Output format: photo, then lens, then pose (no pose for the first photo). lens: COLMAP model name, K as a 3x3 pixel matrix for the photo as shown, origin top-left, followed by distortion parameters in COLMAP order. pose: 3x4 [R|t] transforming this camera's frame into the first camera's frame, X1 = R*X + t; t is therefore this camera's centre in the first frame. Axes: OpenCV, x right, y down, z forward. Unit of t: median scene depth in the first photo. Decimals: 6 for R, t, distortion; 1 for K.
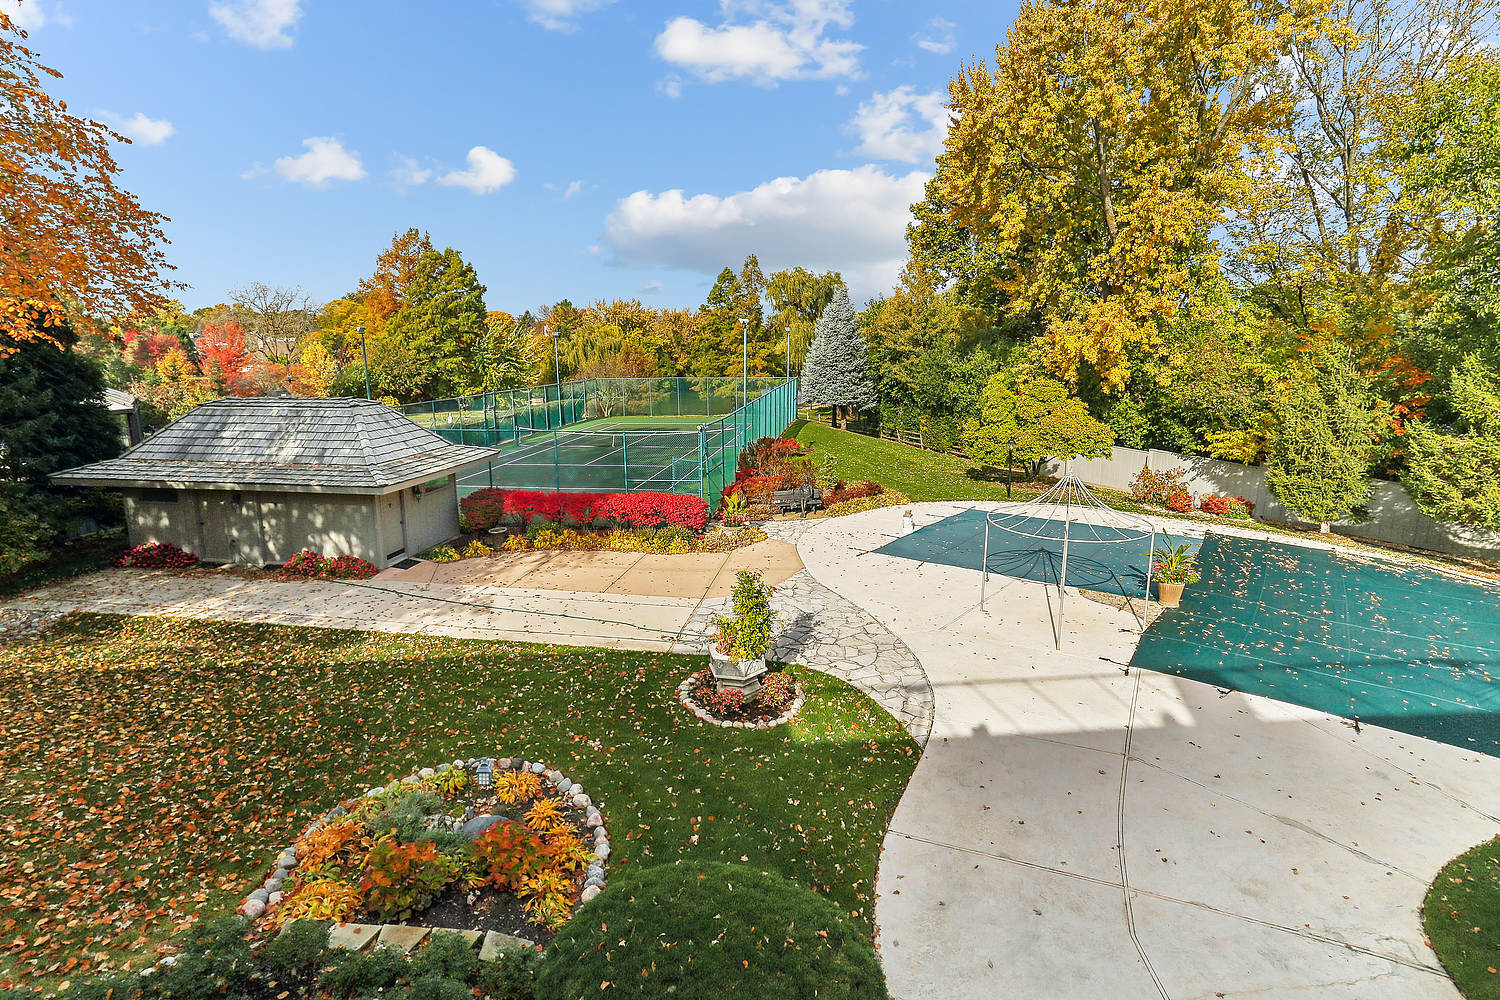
lens RADIAL K [[728.0, 0, 744.2], [0, 728.0, 483.2], [0, 0, 1]] dist [-0.064846, 0.043645]
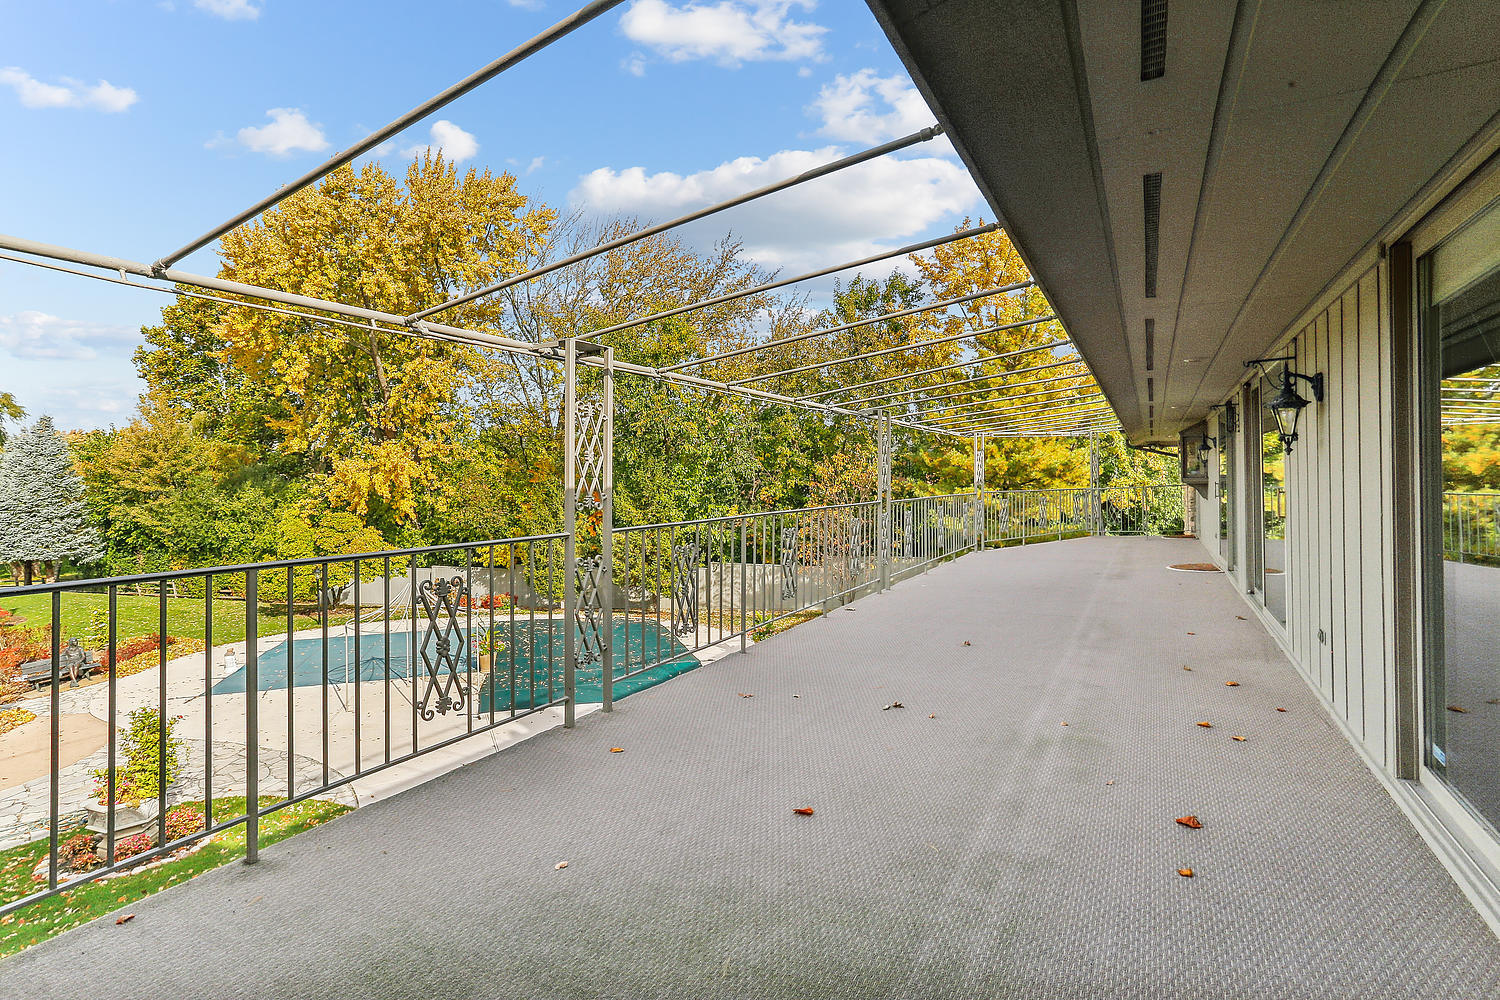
lens RADIAL K [[728.0, 0, 744.2], [0, 728.0, 483.2], [0, 0, 1]] dist [-0.064846, 0.043645]
pose [[0.564820, -0.013631, 0.825102, -0.129855], [0.165849, 0.981337, -0.097319, 0.019810], [-0.808376, 0.191810, 0.556540, -0.106893]]
